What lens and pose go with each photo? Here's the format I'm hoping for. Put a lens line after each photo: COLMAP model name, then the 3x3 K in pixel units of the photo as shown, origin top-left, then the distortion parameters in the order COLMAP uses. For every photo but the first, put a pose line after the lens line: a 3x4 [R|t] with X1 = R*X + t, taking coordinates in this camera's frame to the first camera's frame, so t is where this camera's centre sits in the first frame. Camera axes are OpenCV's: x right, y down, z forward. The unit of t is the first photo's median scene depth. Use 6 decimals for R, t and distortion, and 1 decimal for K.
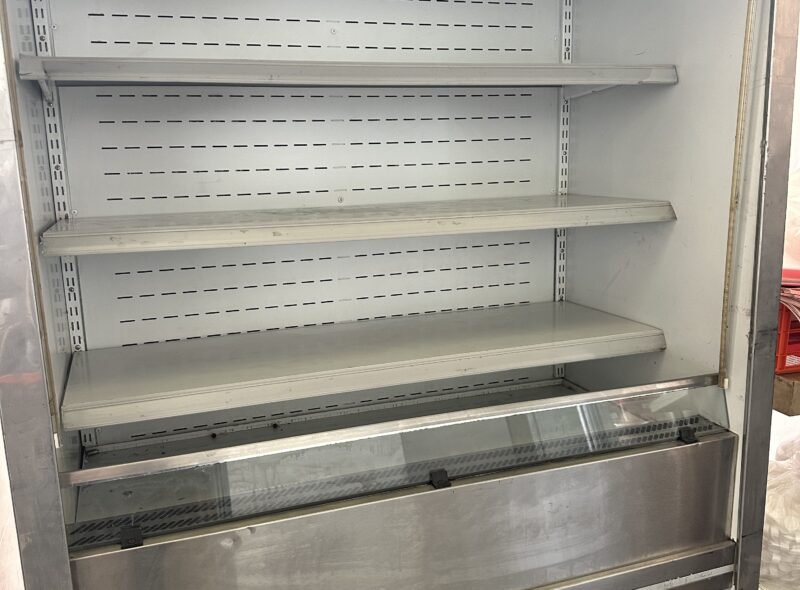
lens RADIAL K [[671.2, 0, 420.2], [0, 671.2, 272.1], [0, 0, 1]] dist [0.102184, -0.191701]
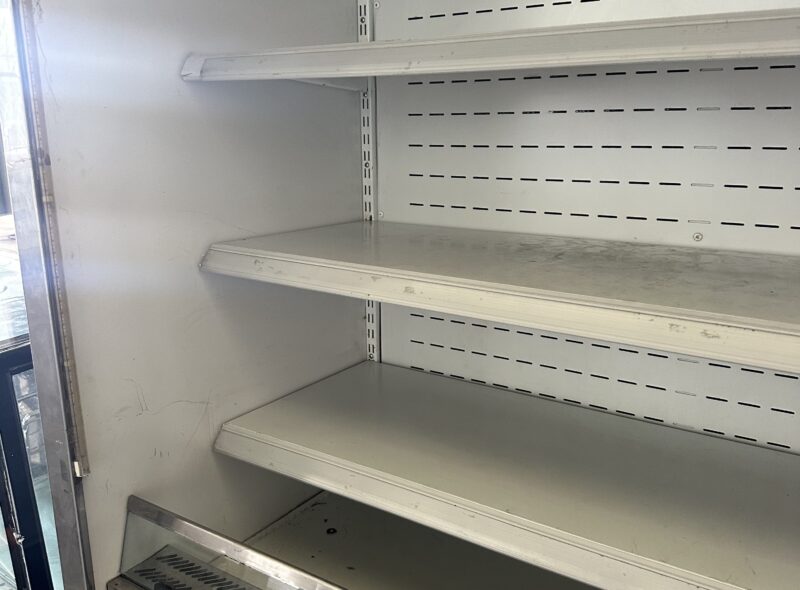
lens RADIAL K [[706.7, 0, 400.0], [0, 706.7, 295.0], [0, 0, 1]] dist [0.112684, -0.231953]
pose [[0.599931, 0.207458, -0.772686, 0.246184], [-0.155160, 0.977629, 0.142013, -0.110881], [0.784862, 0.034692, 0.618699, 0.394602]]
